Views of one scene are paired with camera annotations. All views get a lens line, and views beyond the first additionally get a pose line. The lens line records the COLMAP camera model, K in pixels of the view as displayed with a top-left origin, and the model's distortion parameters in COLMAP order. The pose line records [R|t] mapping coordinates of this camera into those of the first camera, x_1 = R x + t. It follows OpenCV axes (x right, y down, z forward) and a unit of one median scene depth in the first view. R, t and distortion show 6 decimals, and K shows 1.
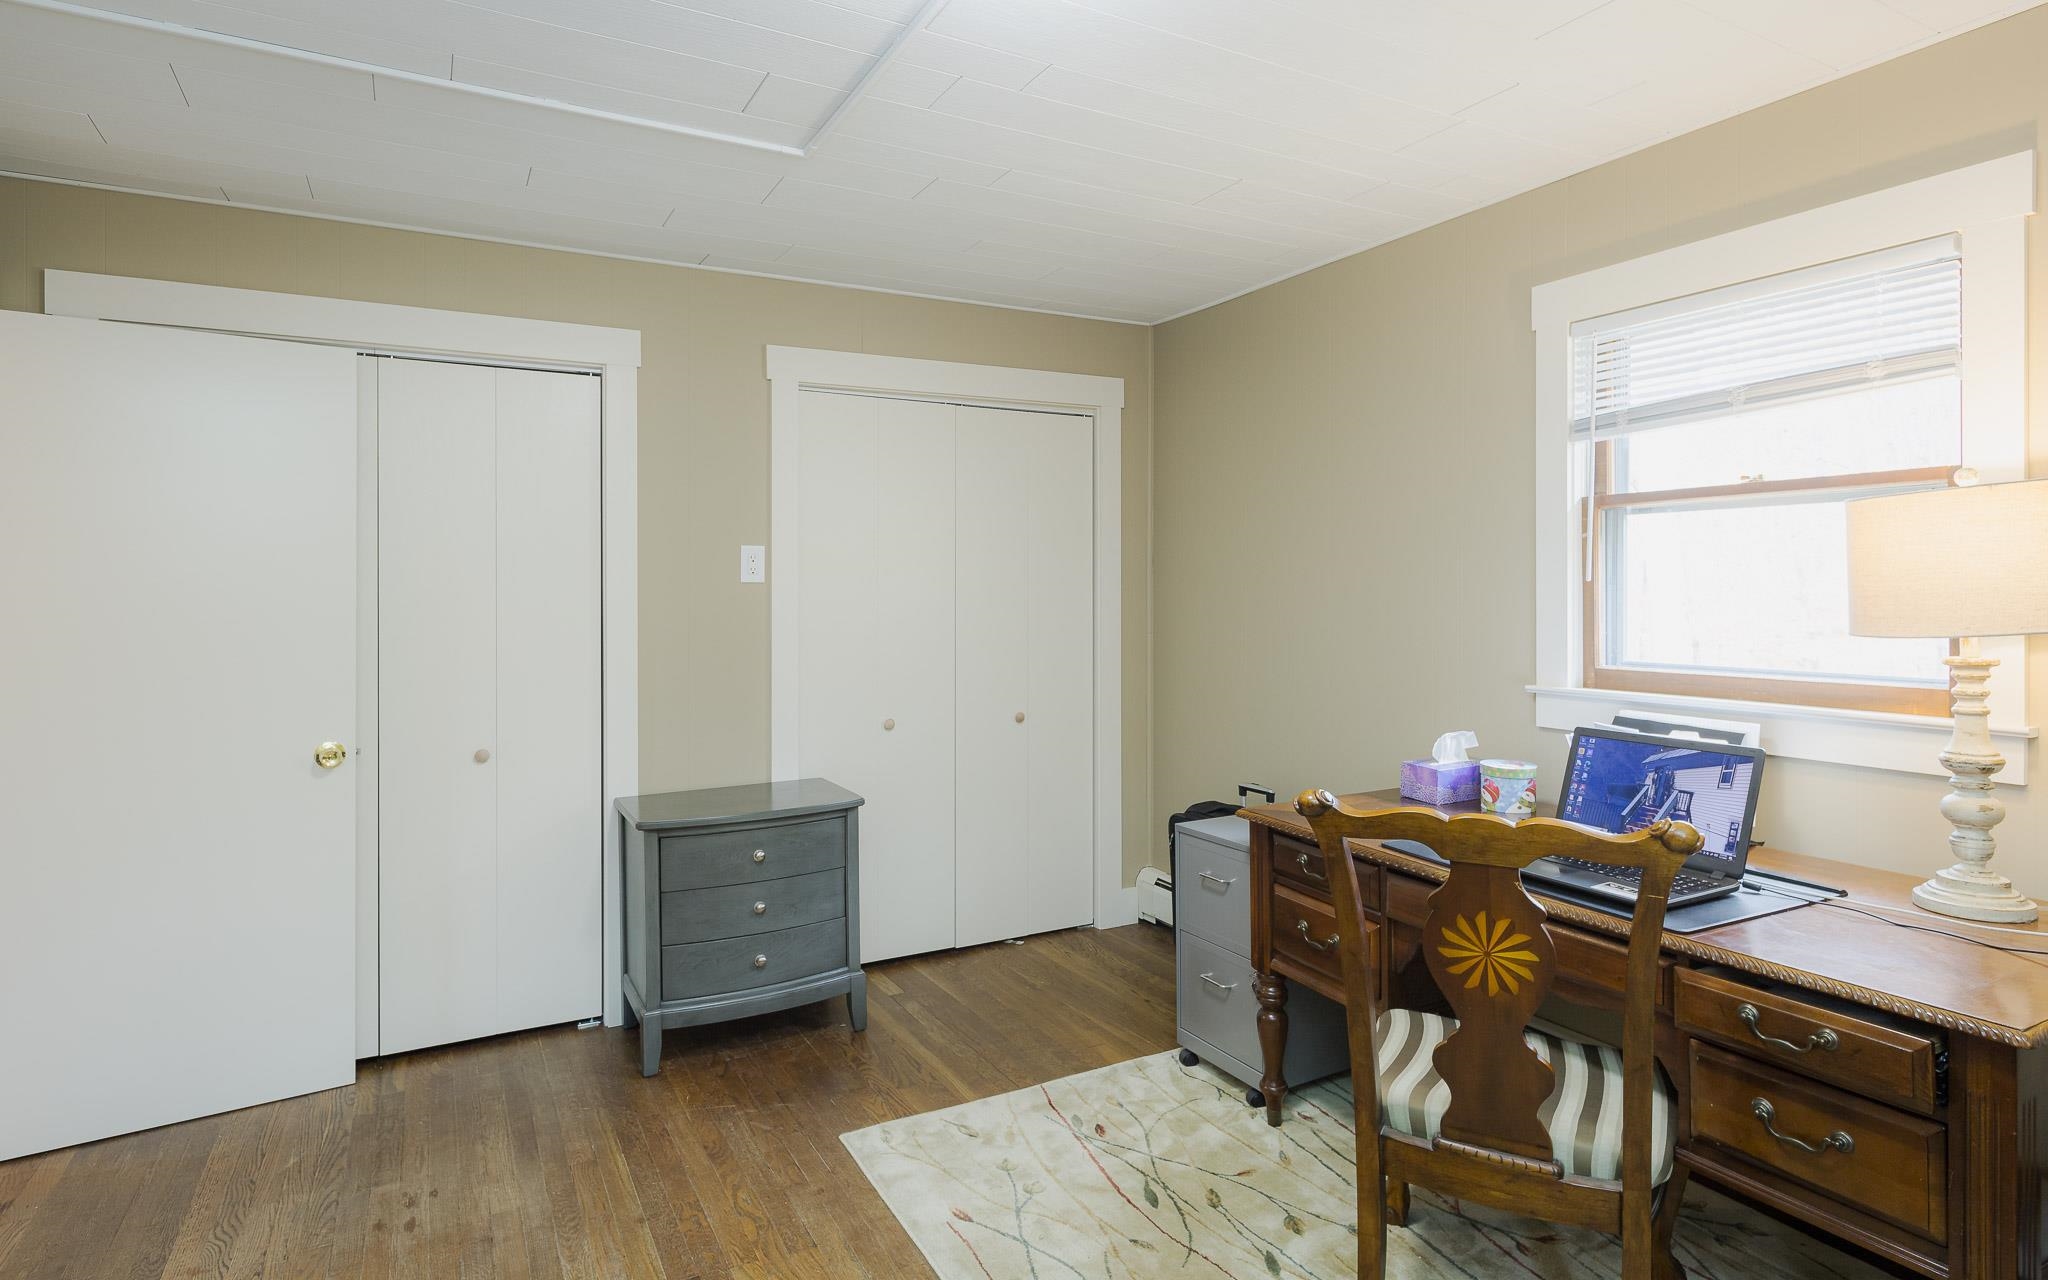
lens RADIAL K [[1080.4, 0, 989.9], [0, 1080.4, 594.7], [0, 0, 1]] dist [0.002864, -0.001359]
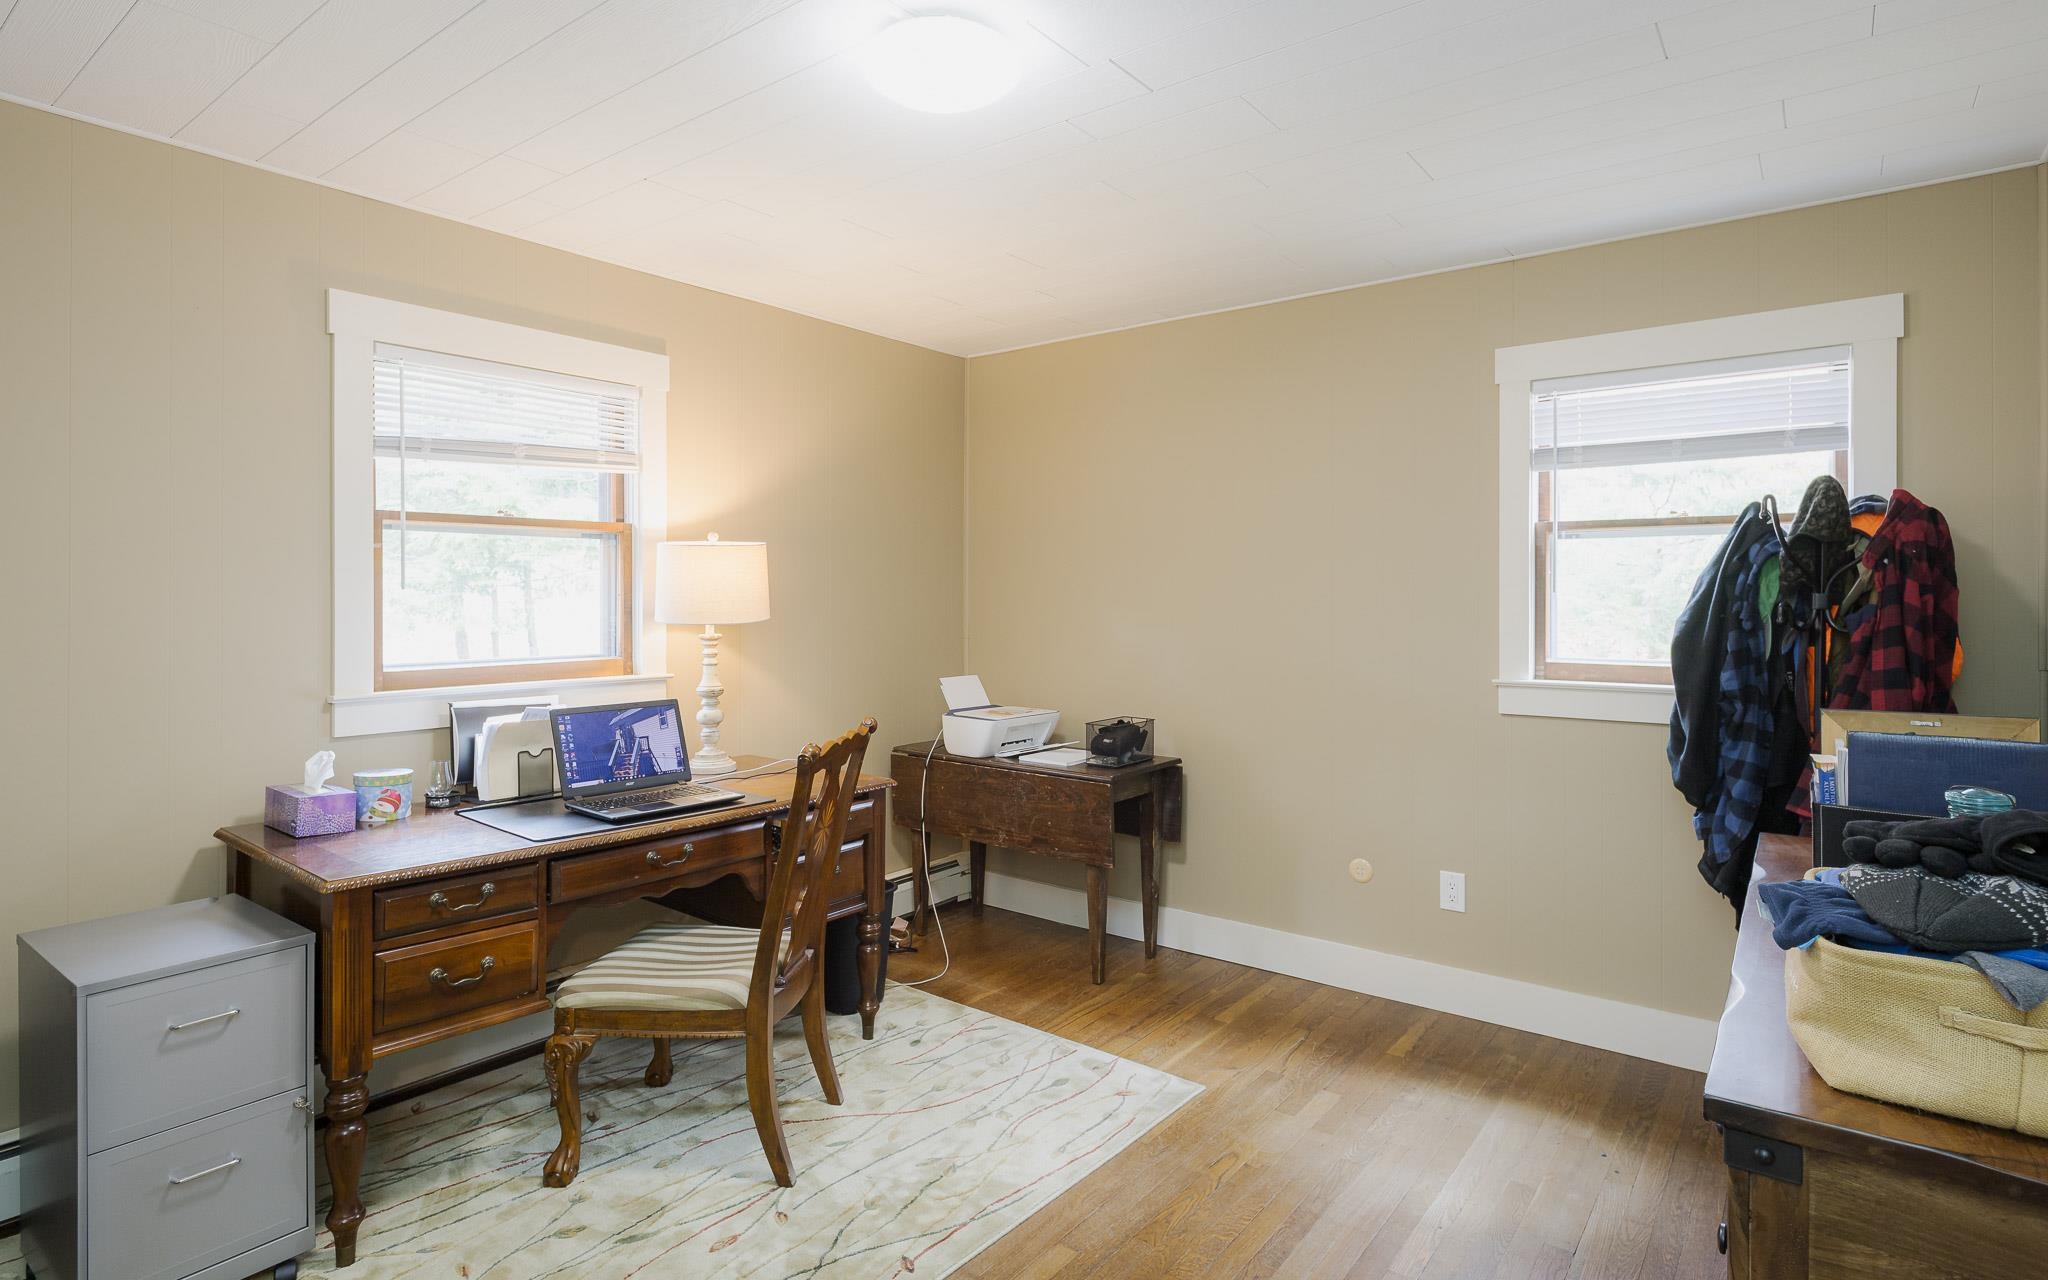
lens RADIAL K [[1080.4, 0, 989.9], [0, 1080.4, 594.7], [0, 0, 1]] dist [0.002864, -0.001359]
pose [[-0.387941, 0.002865, 0.921680, -0.793693], [0.004815, 0.999988, -0.001082, -0.004075], [-0.921672, 0.004018, -0.387950, 1.034563]]
